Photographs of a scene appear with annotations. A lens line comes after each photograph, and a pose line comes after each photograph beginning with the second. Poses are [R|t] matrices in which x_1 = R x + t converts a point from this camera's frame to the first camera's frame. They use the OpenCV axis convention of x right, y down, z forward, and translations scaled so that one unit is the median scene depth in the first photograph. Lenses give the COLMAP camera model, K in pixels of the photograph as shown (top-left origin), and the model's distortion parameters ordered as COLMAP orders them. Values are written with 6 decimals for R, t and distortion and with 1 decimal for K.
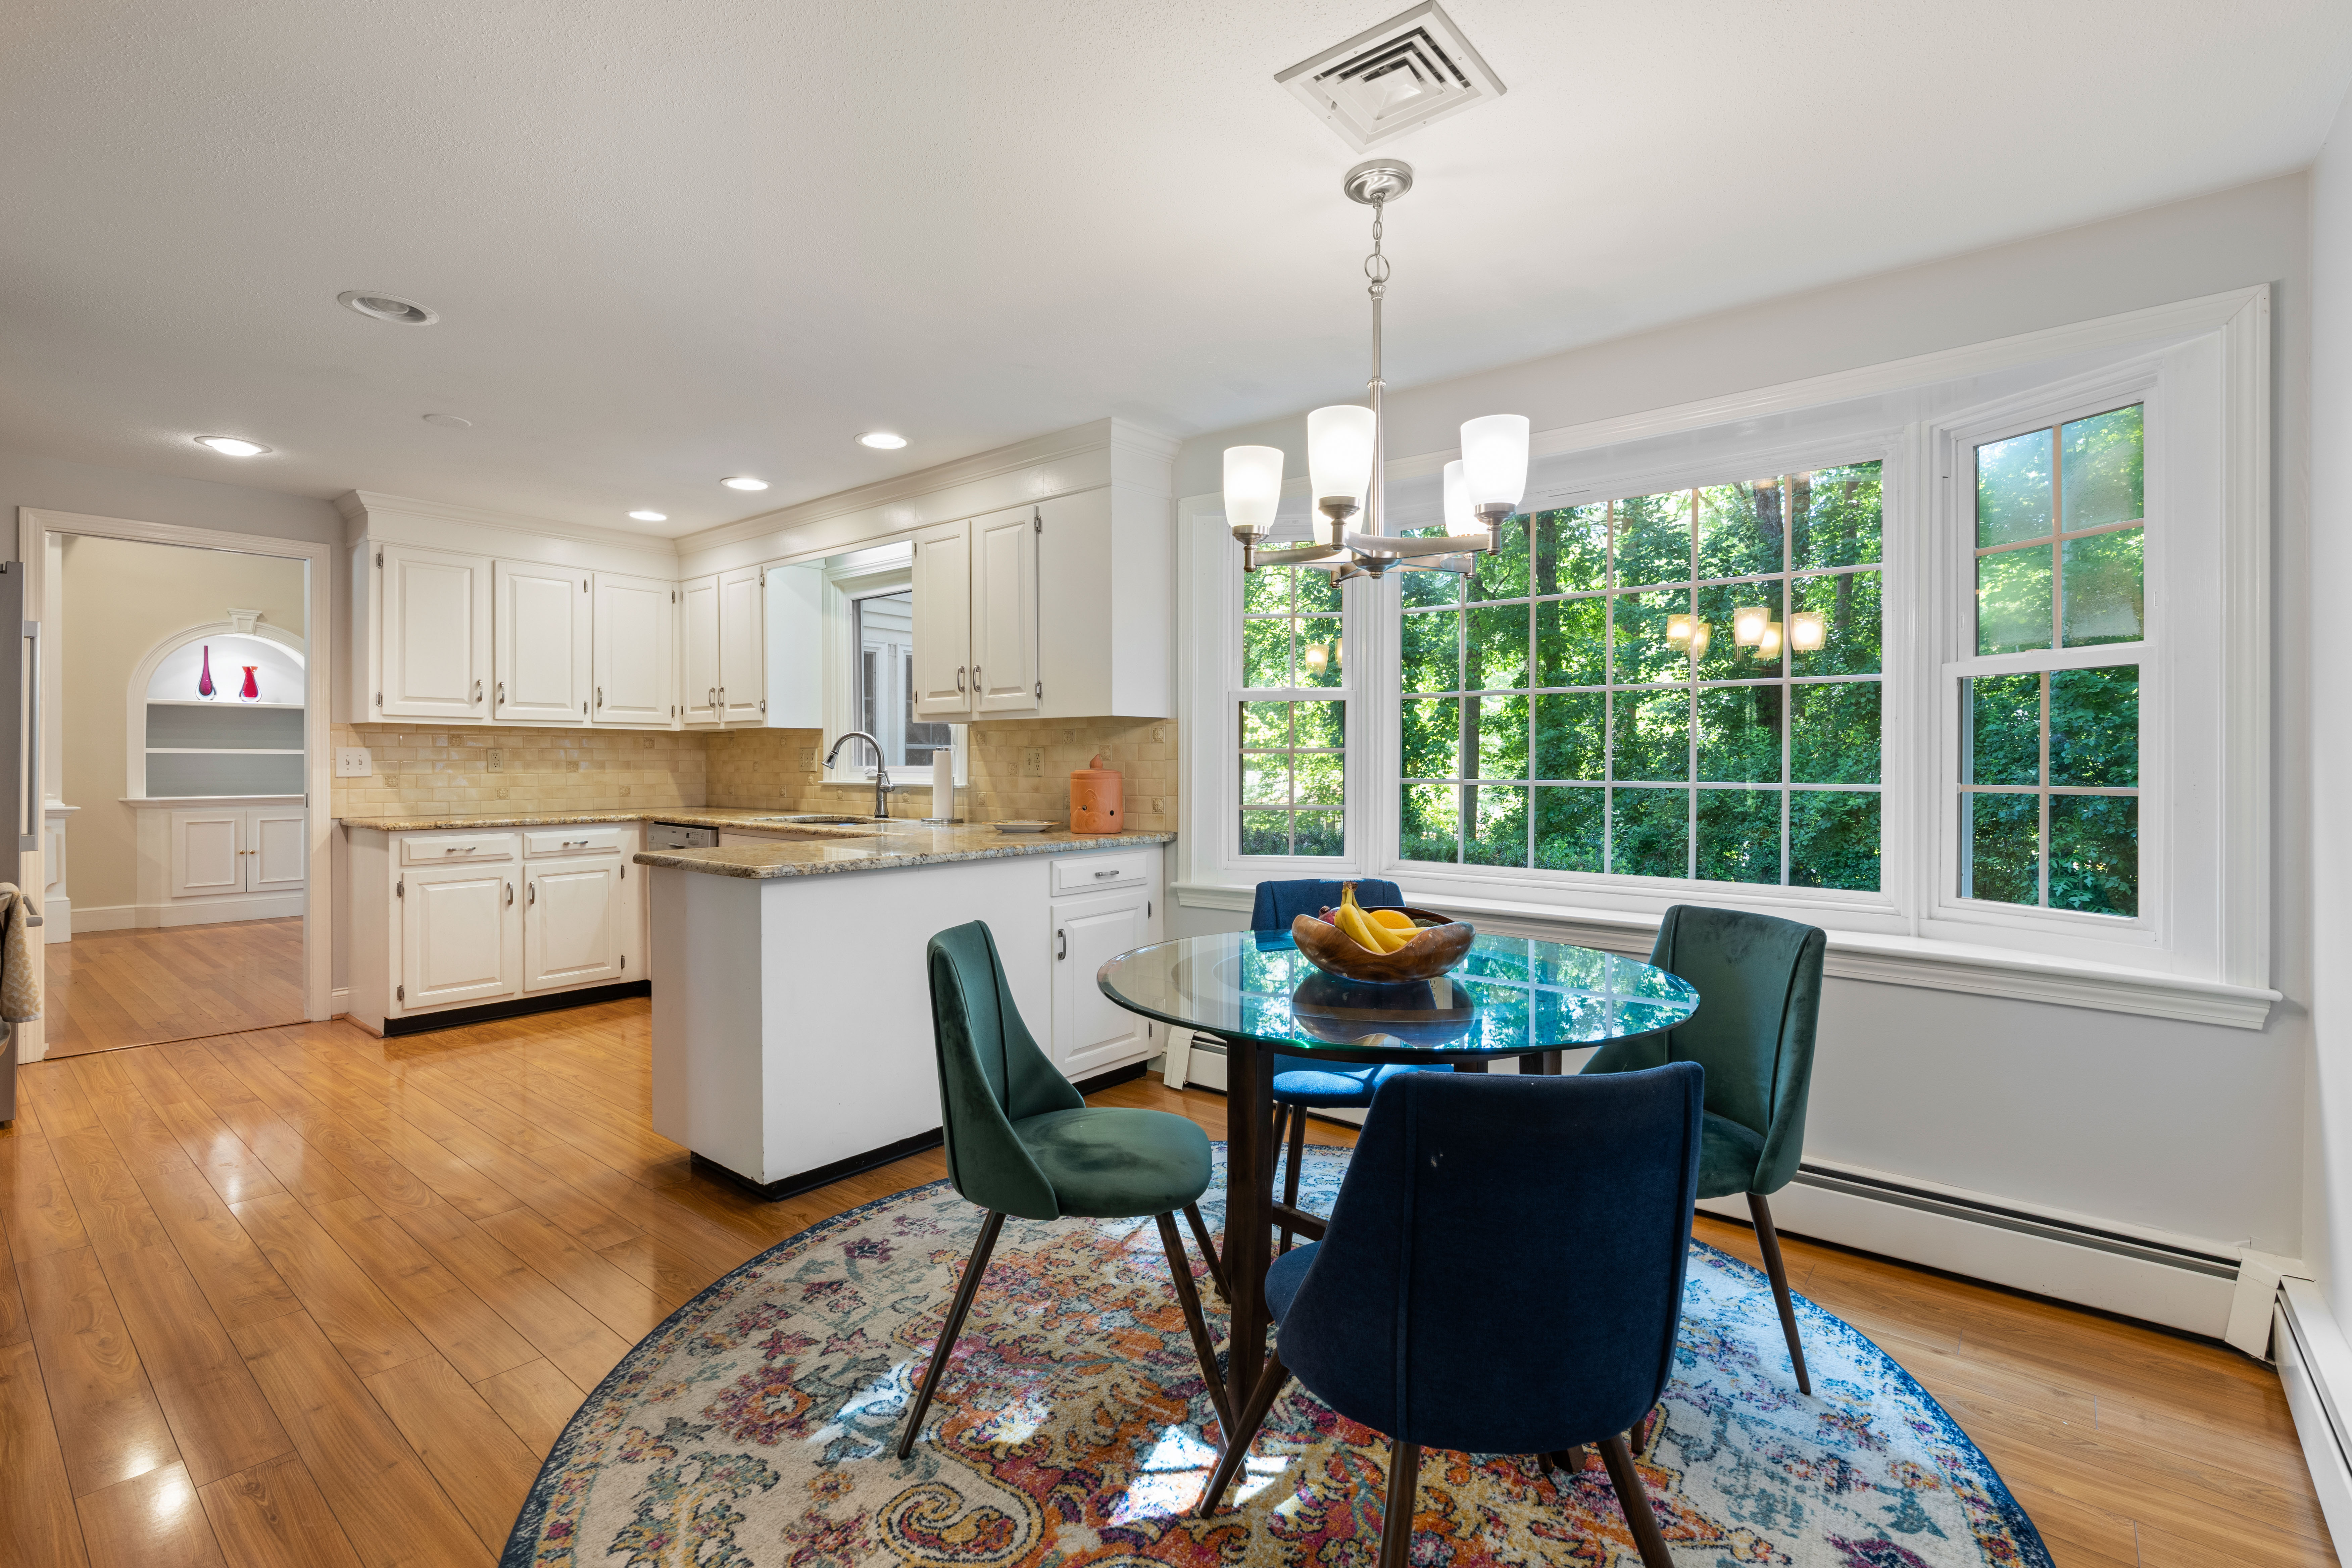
lens RADIAL K [[1085.4, 0, 1177.2], [0, 1085.4, 769.7], [0, 0, 1]] dist [-0.010500, 0.002174]
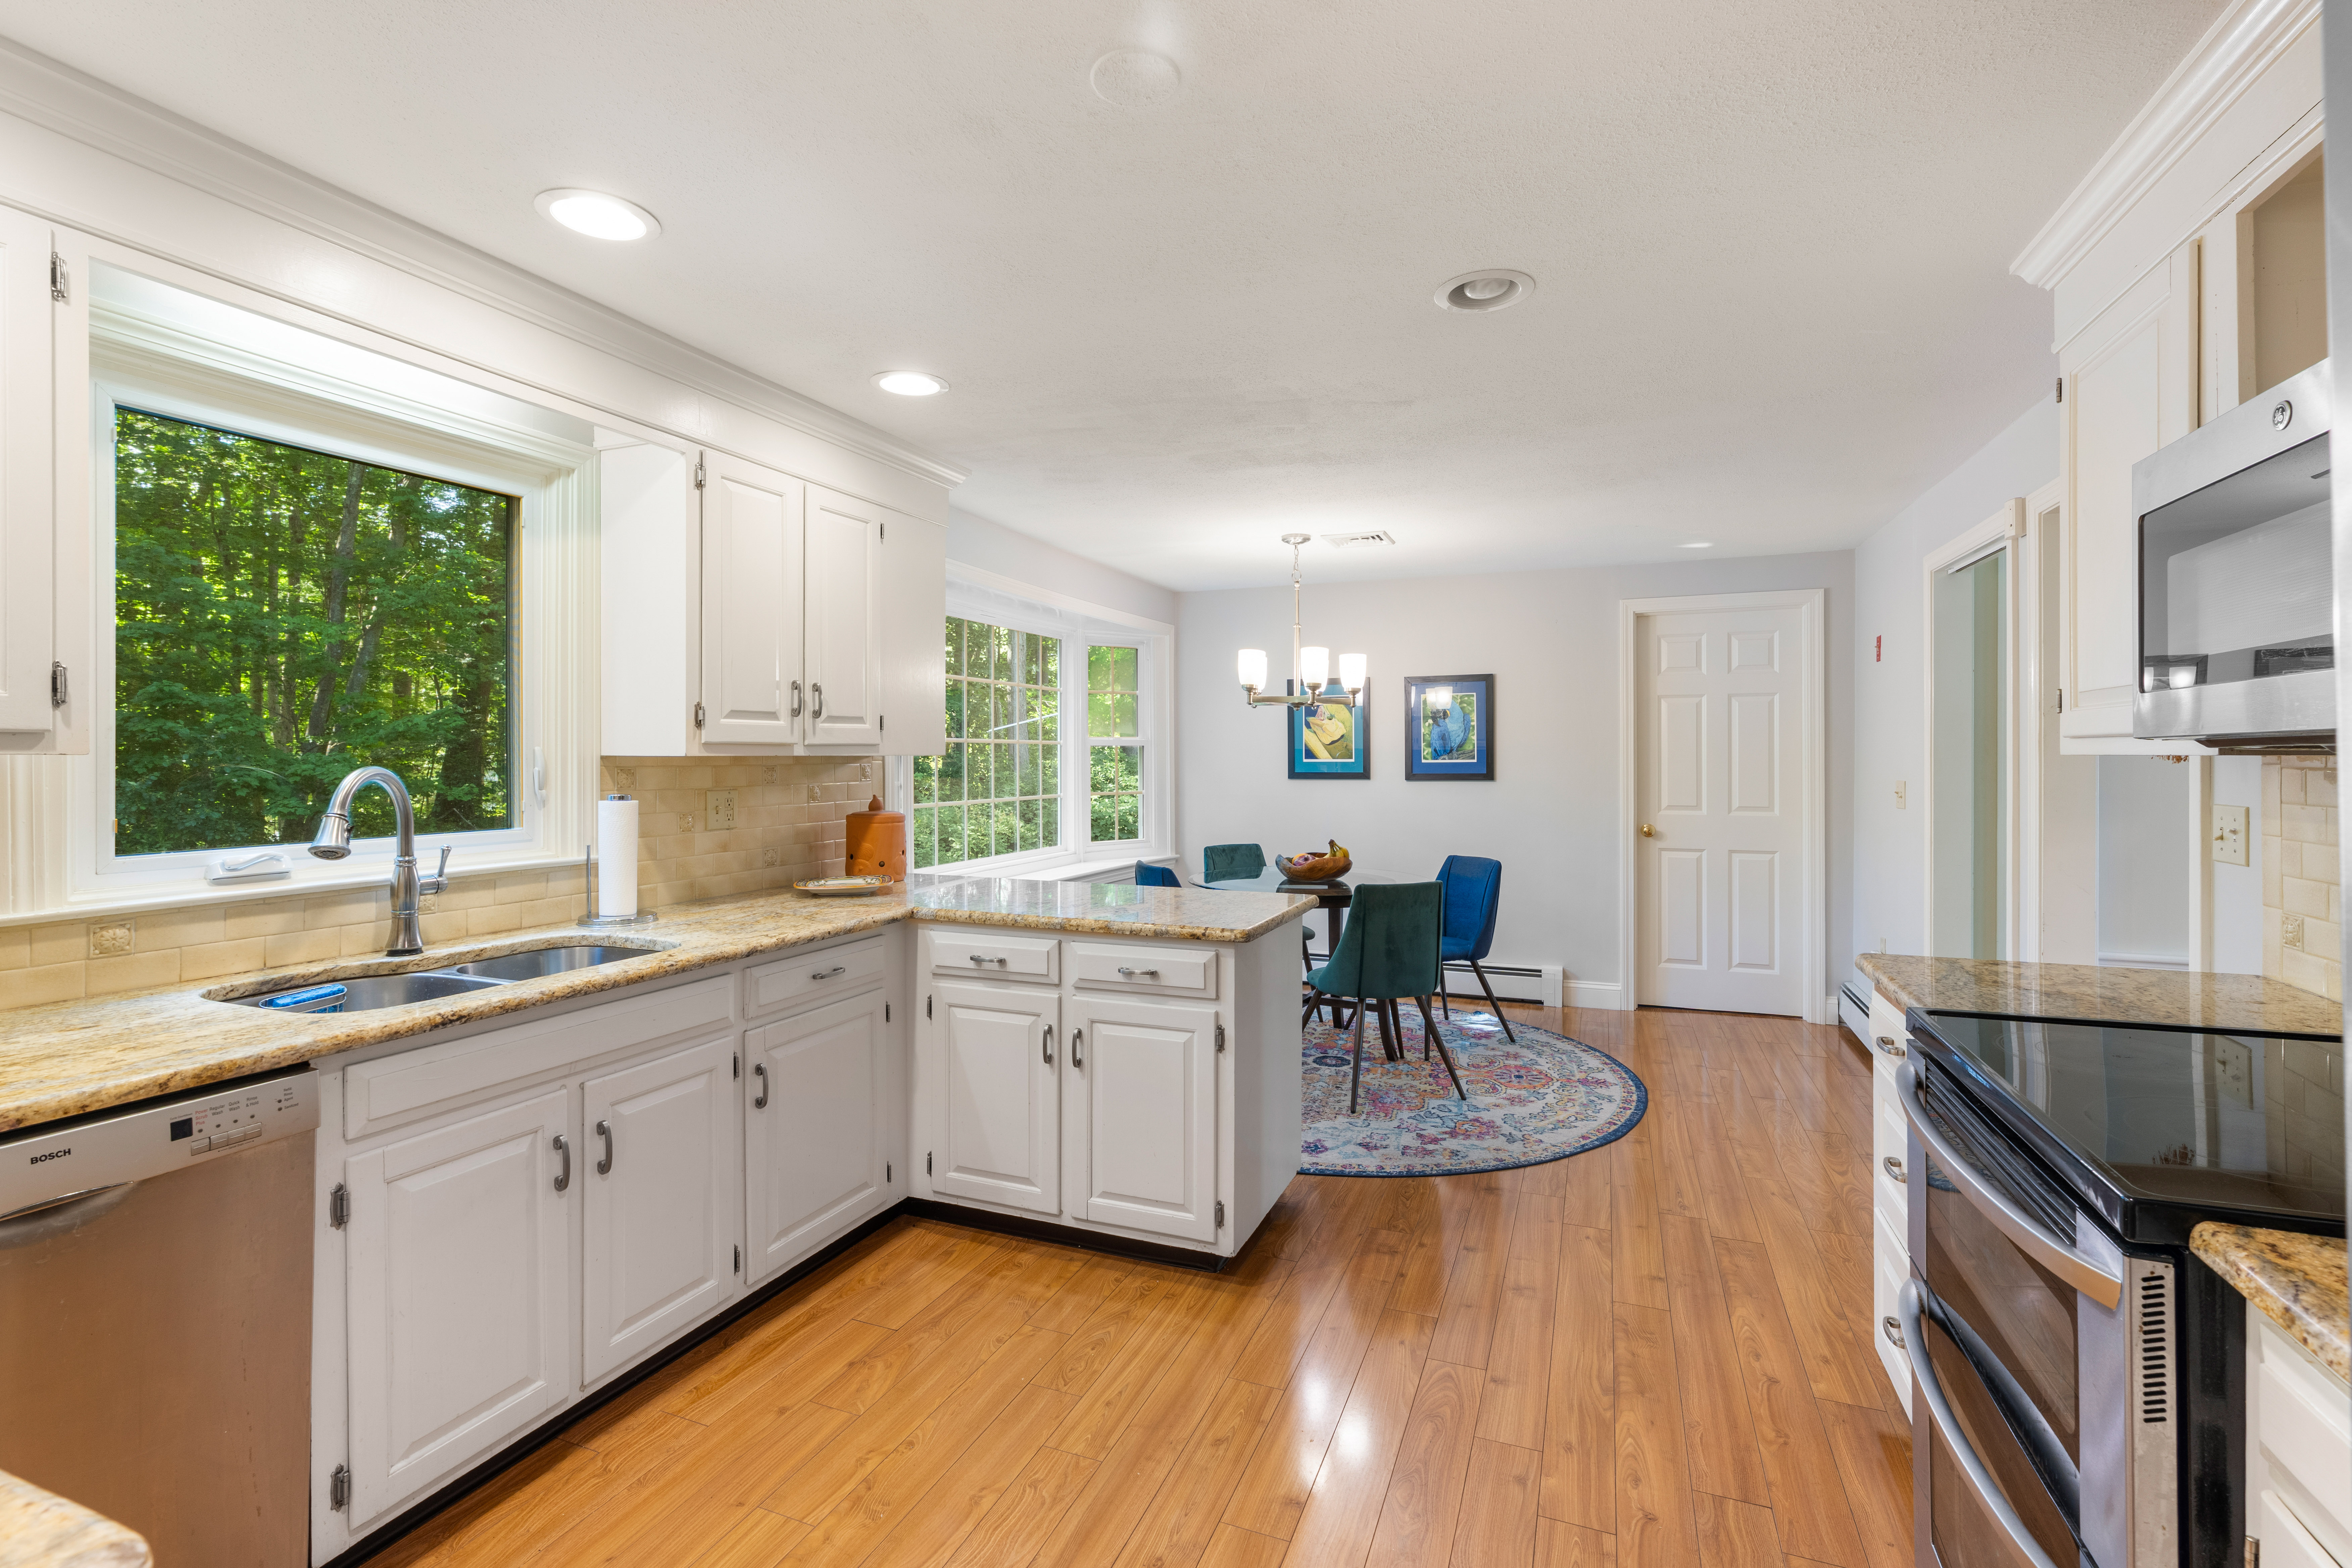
lens RADIAL K [[1085.4, 0, 1176.0], [0, 1085.4, 761.7], [0, 0, 1]] dist [-0.010500, 0.002174]
pose [[-0.315184, -0.010521, 0.948972, -1.747858], [0.006677, 0.999889, 0.013303, -0.089743], [-0.949007, 0.010529, -0.315079, 1.796997]]
